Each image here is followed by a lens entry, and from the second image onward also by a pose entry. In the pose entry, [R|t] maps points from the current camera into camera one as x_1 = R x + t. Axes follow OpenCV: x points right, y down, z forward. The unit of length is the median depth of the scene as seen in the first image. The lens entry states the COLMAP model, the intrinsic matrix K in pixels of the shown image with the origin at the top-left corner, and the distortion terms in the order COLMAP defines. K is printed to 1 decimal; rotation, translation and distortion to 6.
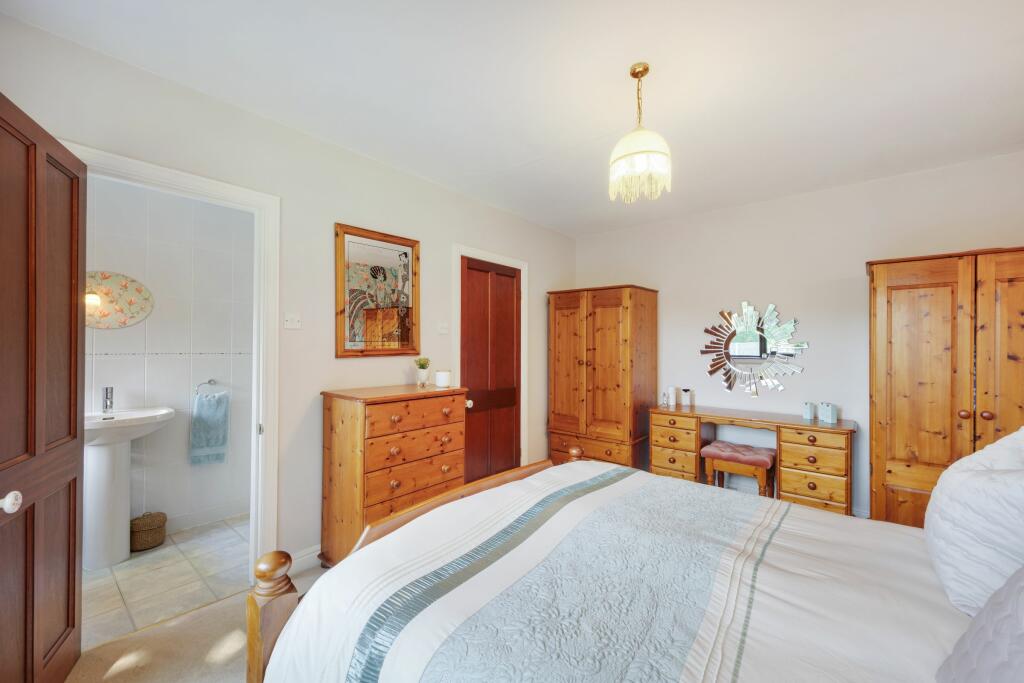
lens RADIAL K [[405.2, 0, 510.6], [0, 405.2, 343.5], [0, 0, 1]] dist [-0.001388, -0.000266]
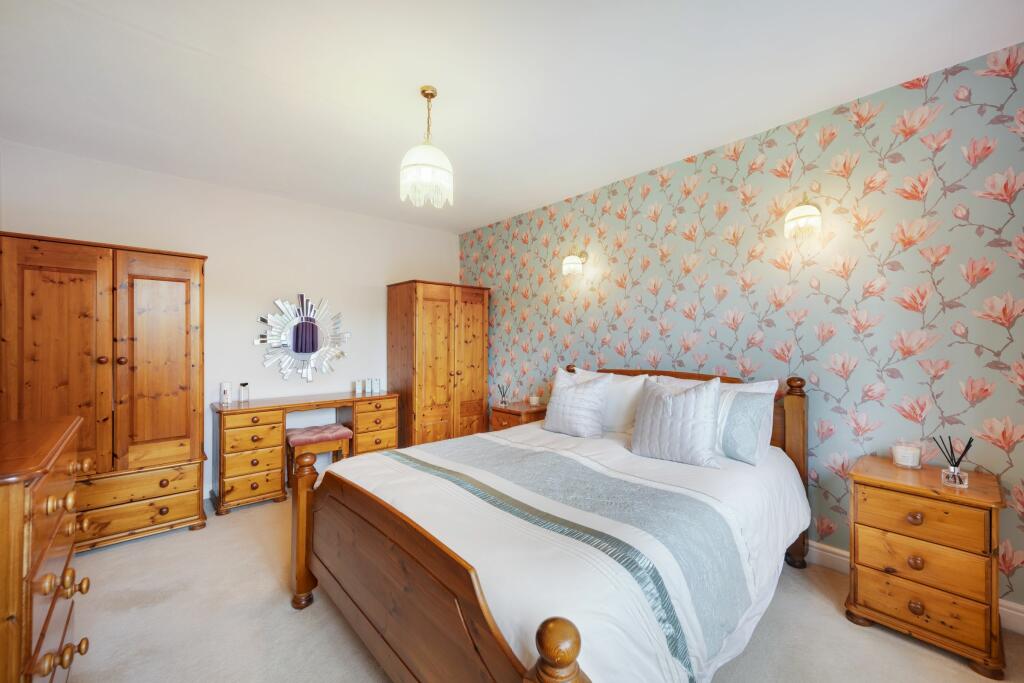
lens RADIAL K [[405.2, 0, 513.2], [0, 405.2, 337.1], [0, 0, 1]] dist [-0.001388, -0.000266]
pose [[0.136522, 0.000633, 0.990637, -0.942605], [-0.009204, 0.999957, 0.000630, 0.011762], [-0.990594, -0.009204, 0.136522, 0.715296]]
